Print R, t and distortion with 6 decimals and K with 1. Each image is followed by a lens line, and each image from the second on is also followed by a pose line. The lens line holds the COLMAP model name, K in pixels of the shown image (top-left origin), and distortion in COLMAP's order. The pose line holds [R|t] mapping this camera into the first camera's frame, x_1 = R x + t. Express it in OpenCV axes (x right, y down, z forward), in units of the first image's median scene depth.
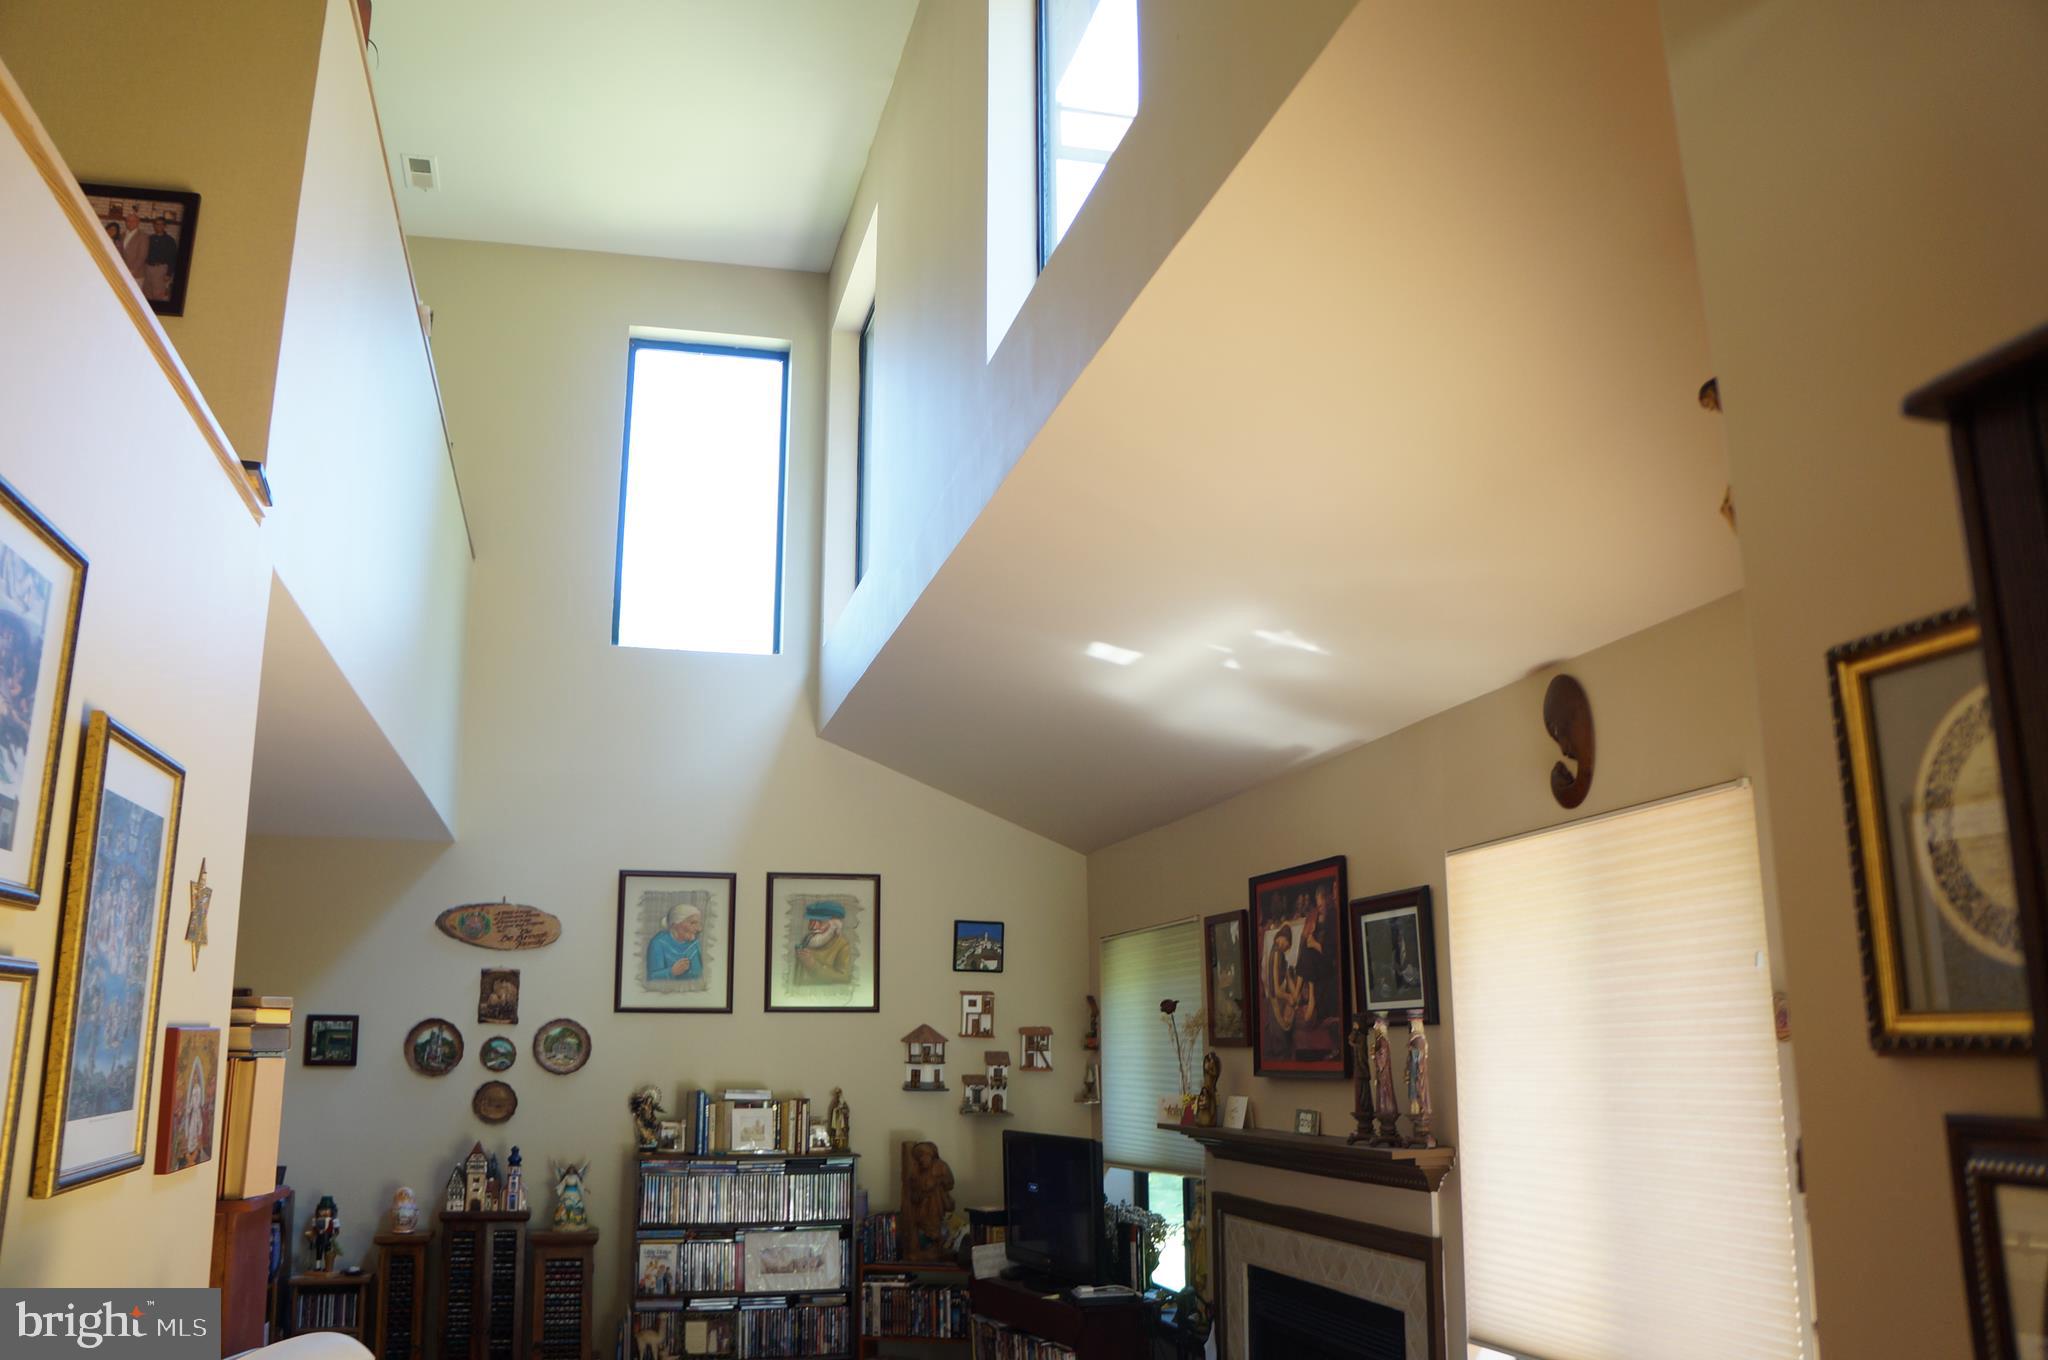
lens RADIAL K [[1685.8, 0, 1029.3], [0, 1685.8, 684.2], [0, 0, 1]] dist [-0.116606, 0.004921]
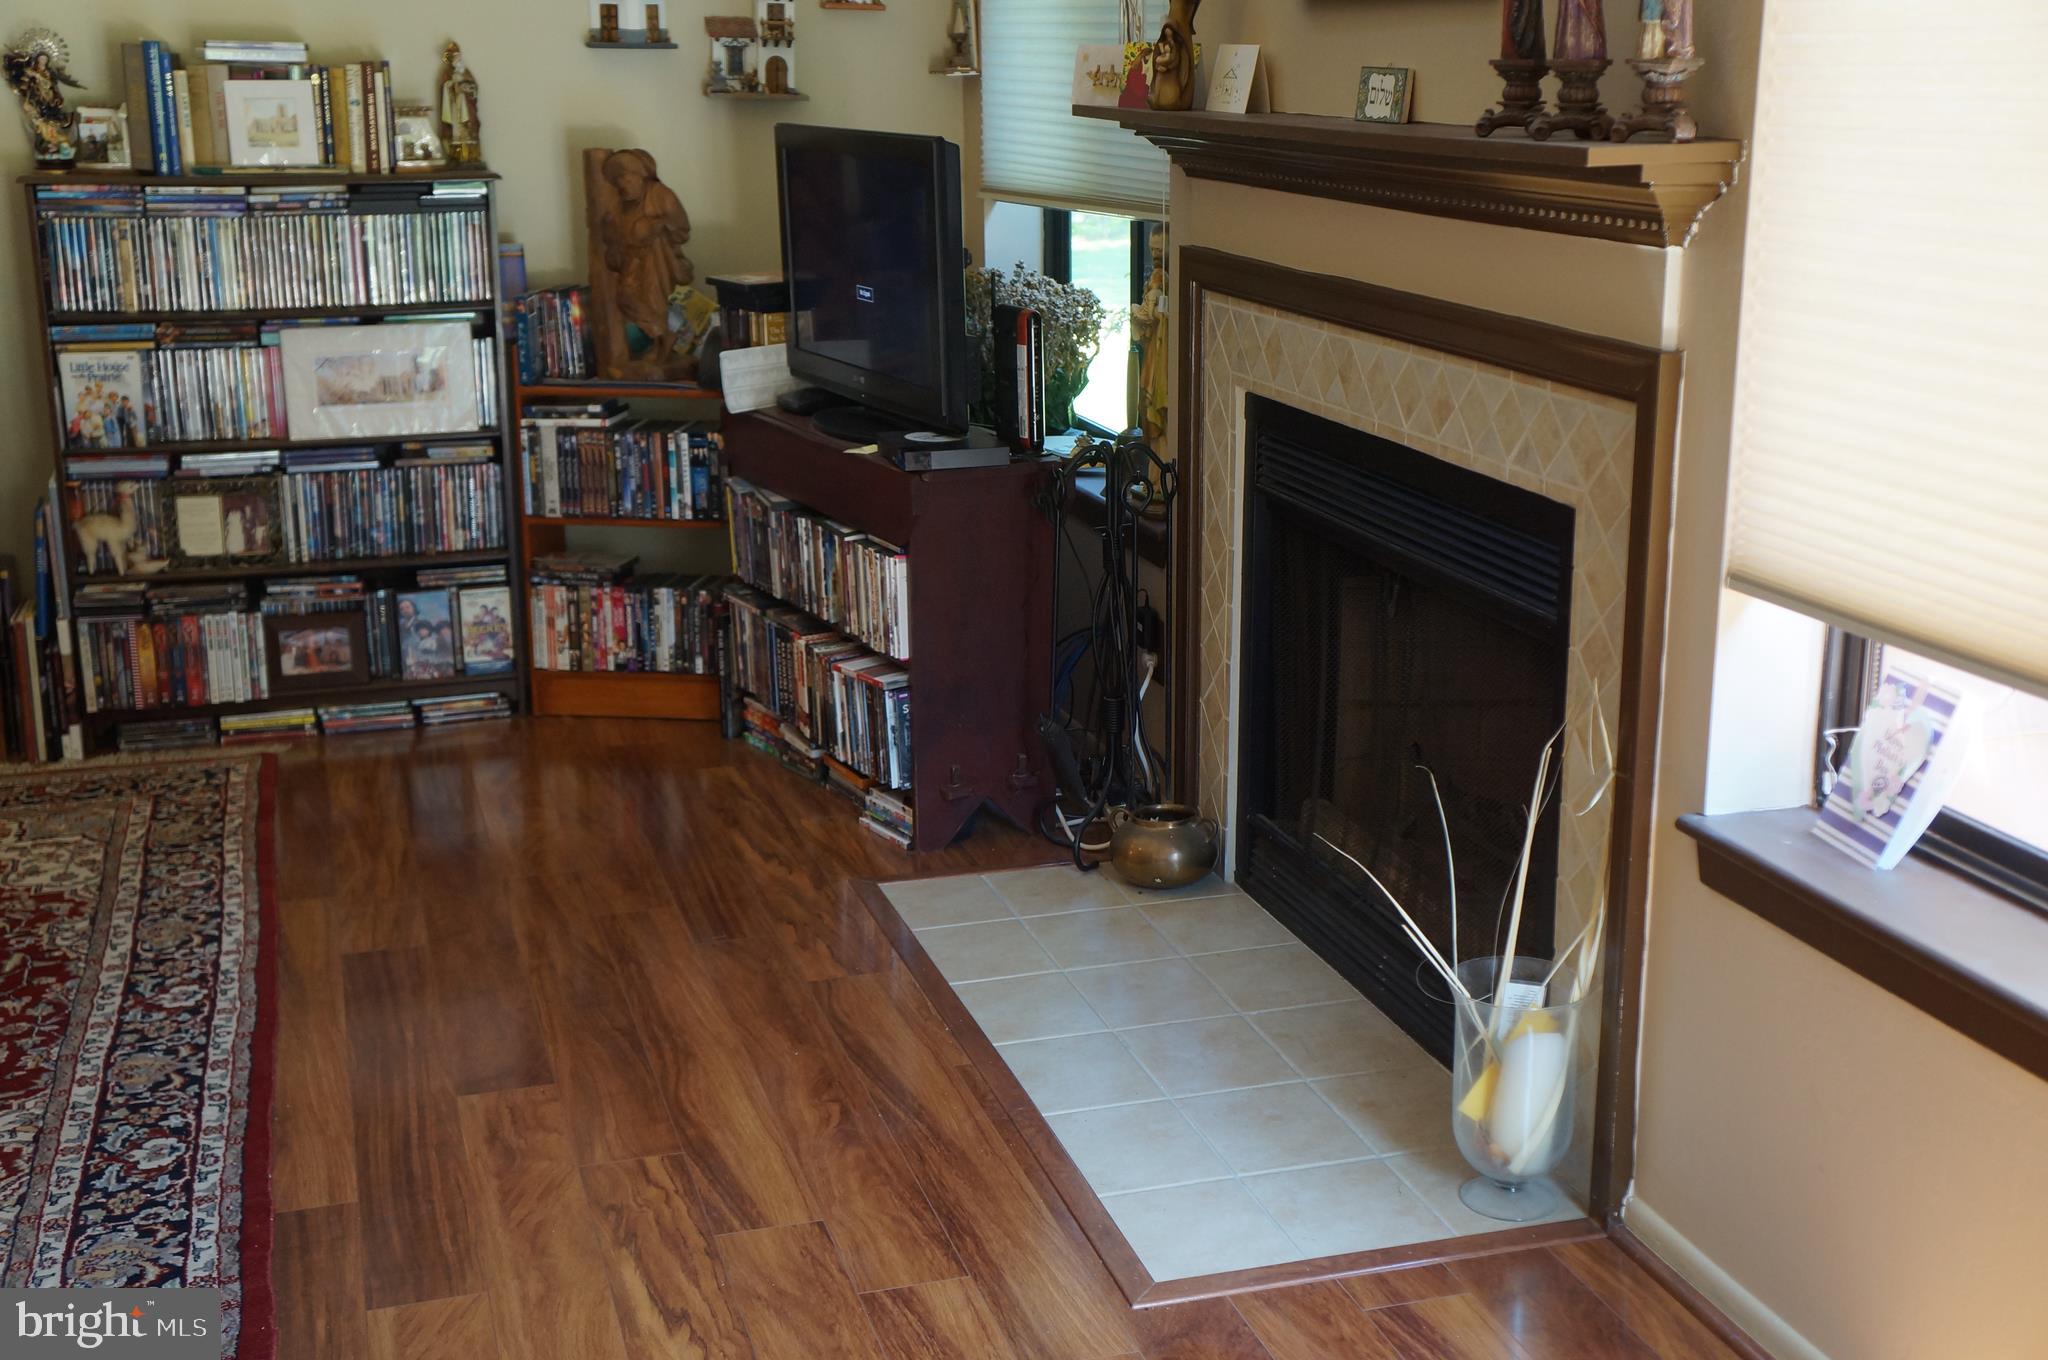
lens RADIAL K [[2512.0, 0, 1030.1], [0, 2512.0, 676.6], [0, 0, 1]] dist [0.079027, 0.000000]
pose [[0.999623, -0.006047, 0.026777, 0.039594], [-0.006516, 0.895291, 0.445434, 0.077444], [-0.026666, -0.445441, 0.894914, 0.246514]]
